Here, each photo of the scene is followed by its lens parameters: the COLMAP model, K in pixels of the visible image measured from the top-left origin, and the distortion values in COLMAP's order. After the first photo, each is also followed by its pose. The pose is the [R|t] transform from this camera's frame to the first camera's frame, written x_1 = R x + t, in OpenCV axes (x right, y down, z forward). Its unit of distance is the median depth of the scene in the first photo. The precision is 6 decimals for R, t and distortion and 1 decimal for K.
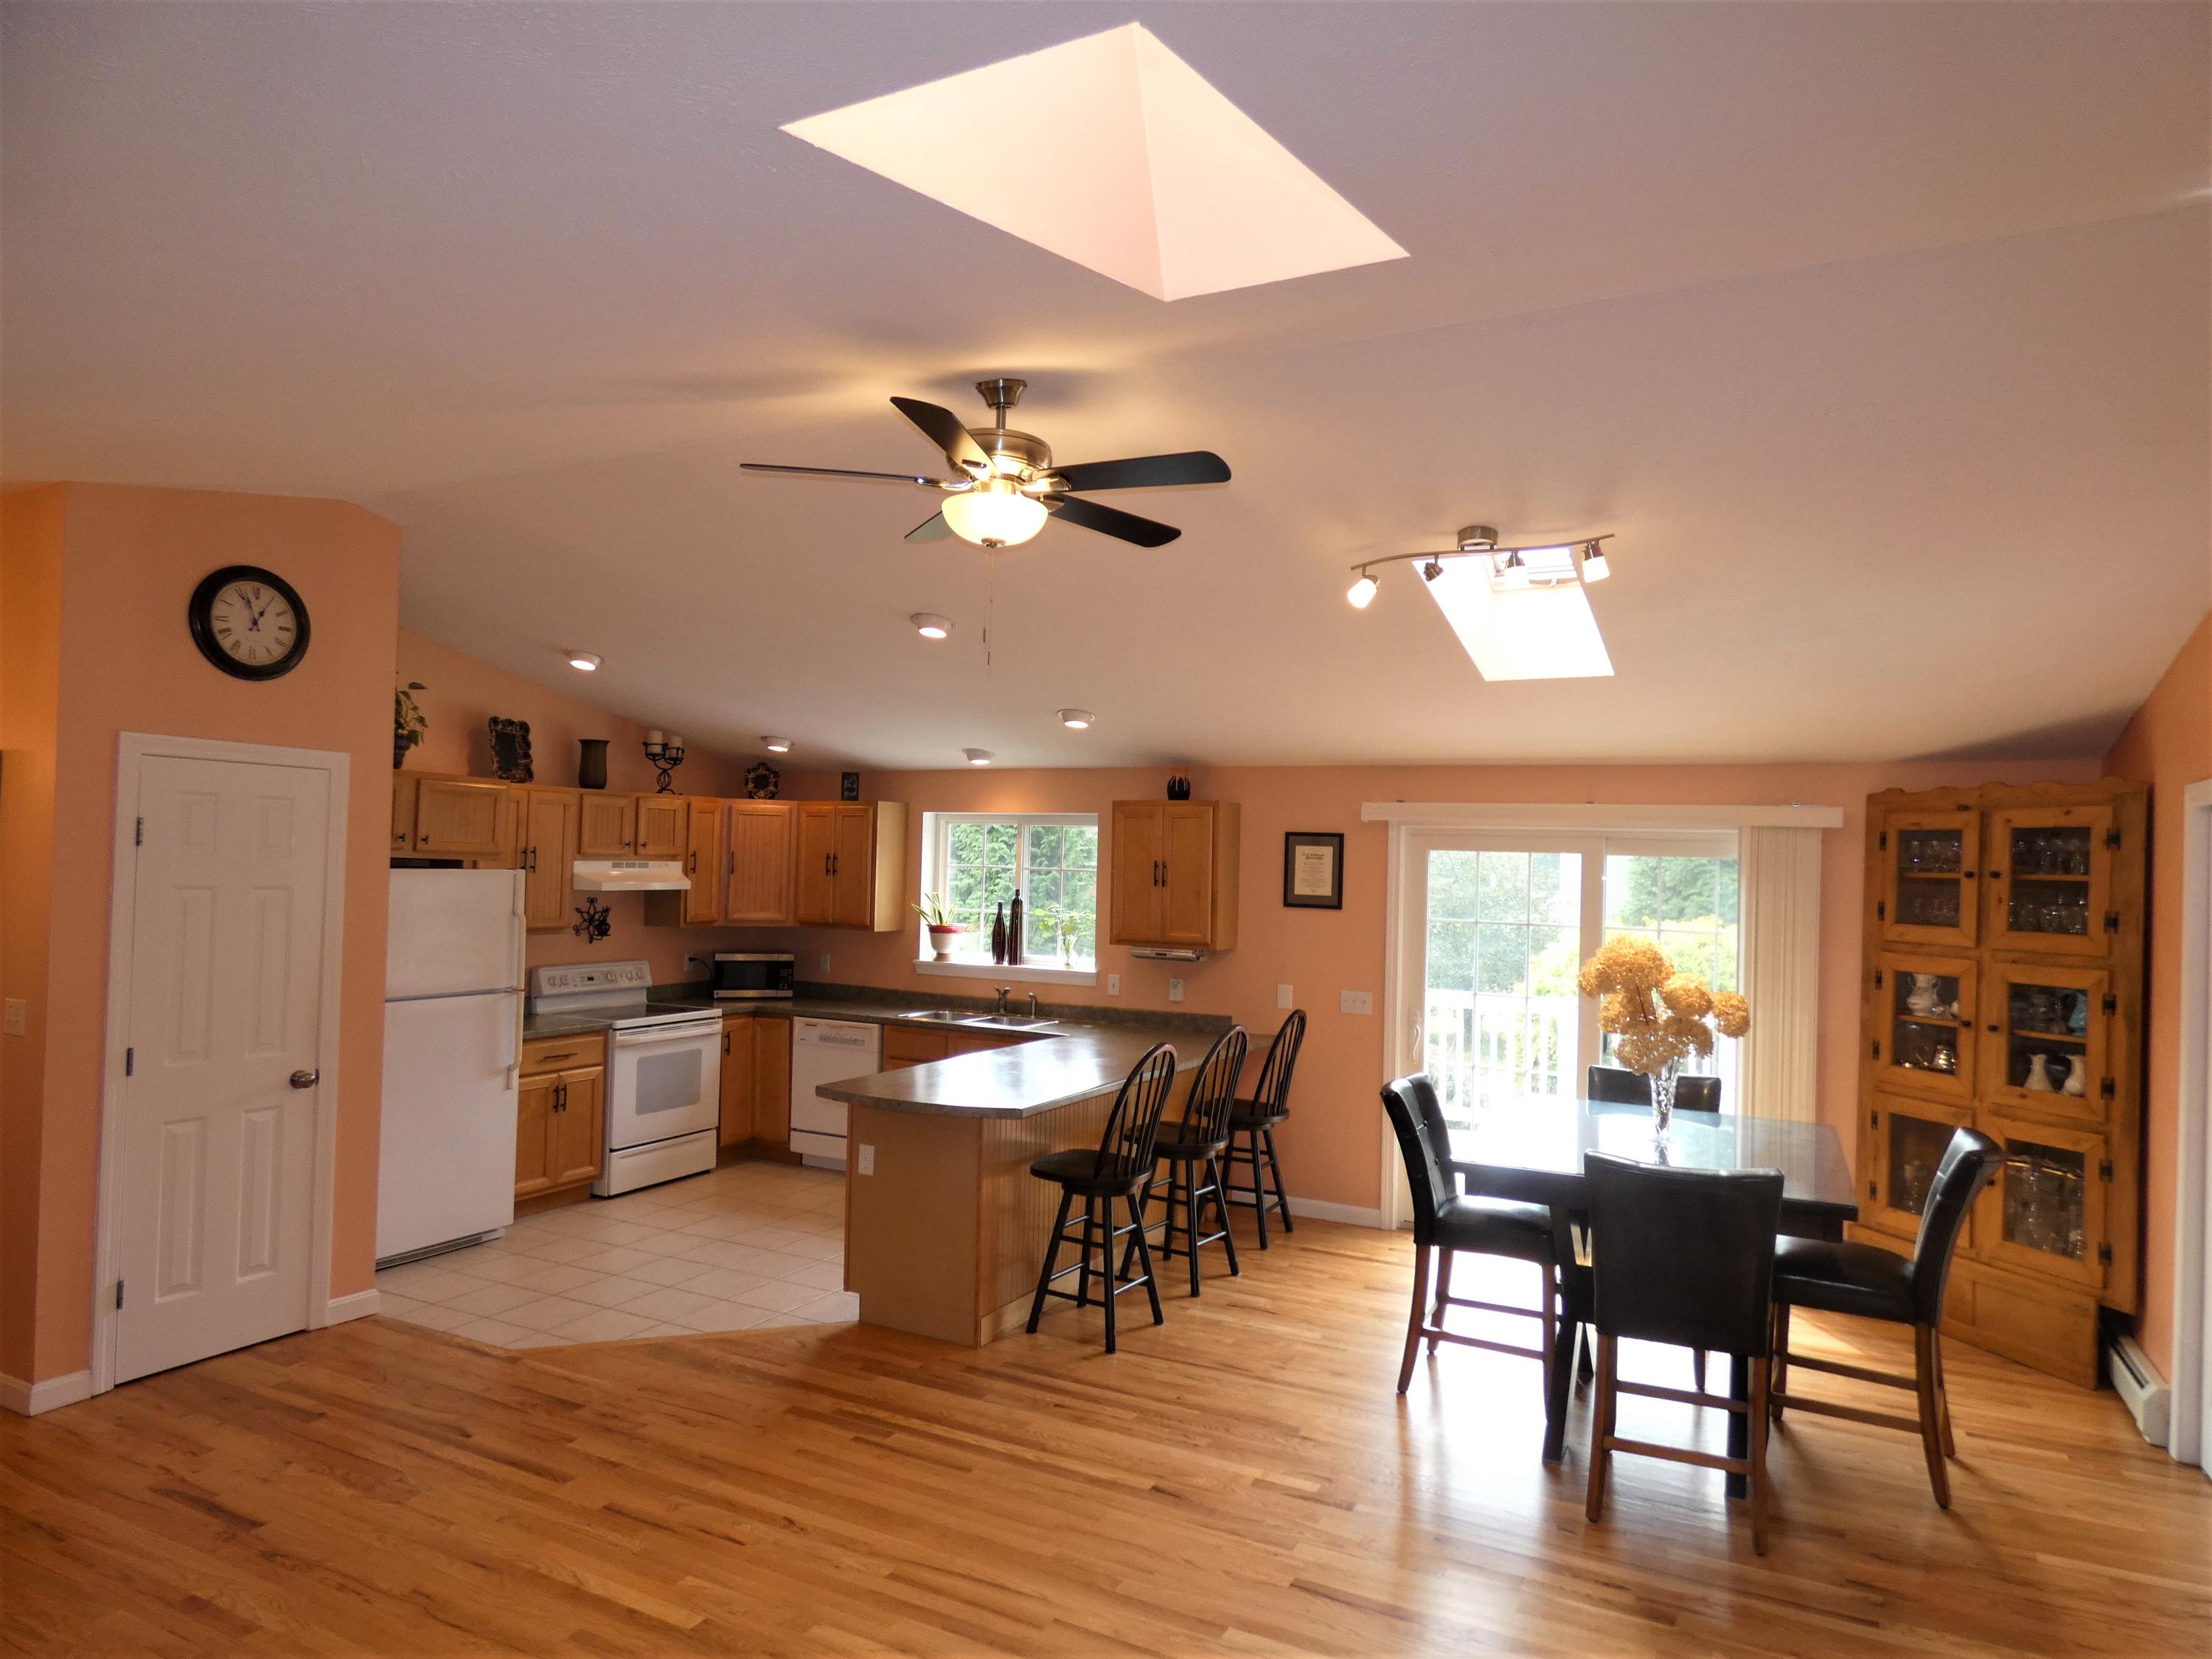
lens RADIAL K [[1326.3, 0, 1105.1], [0, 1326.3, 836.2], [0, 0, 1]] dist [-0.006833, -0.002847]
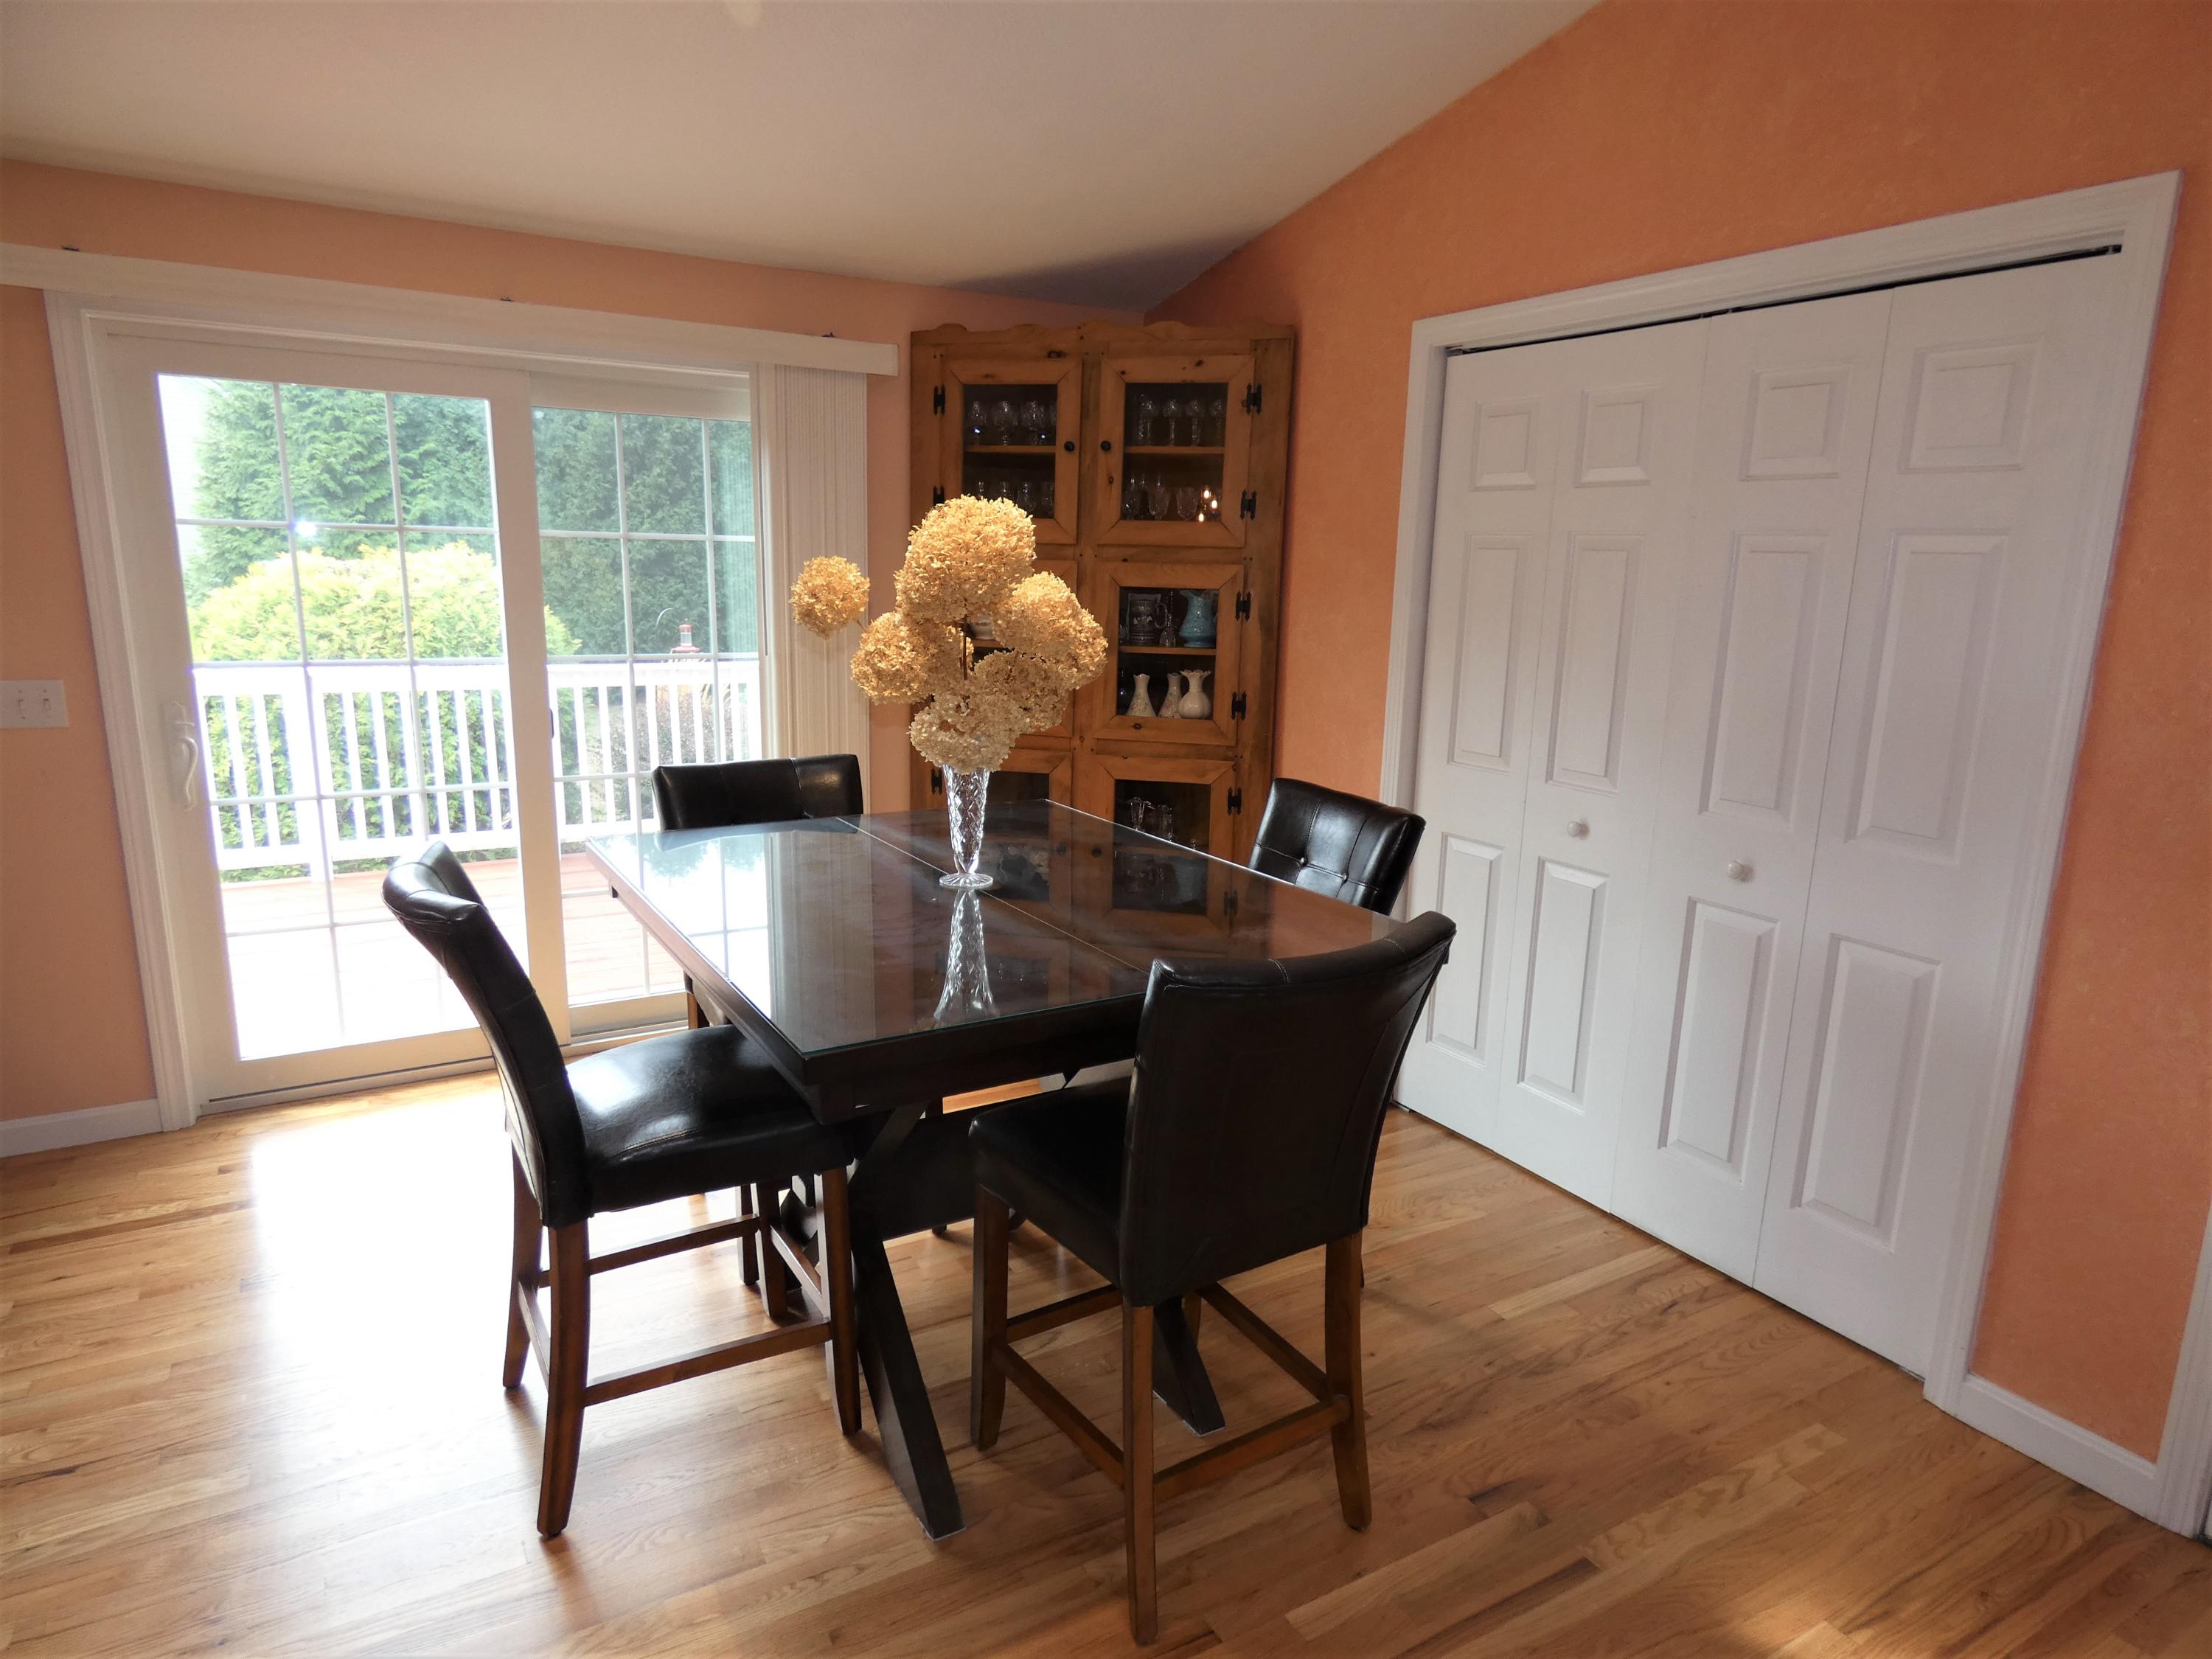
lens RADIAL K [[1326.3, 0, 1108.2], [0, 1326.3, 828.3], [0, 0, 1]] dist [-0.006833, -0.002847]
pose [[0.526465, -0.186354, 0.829522, -0.005617], [-0.028056, 0.971343, 0.236020, 0.063966], [-0.849734, -0.147529, 0.506150, 0.583486]]
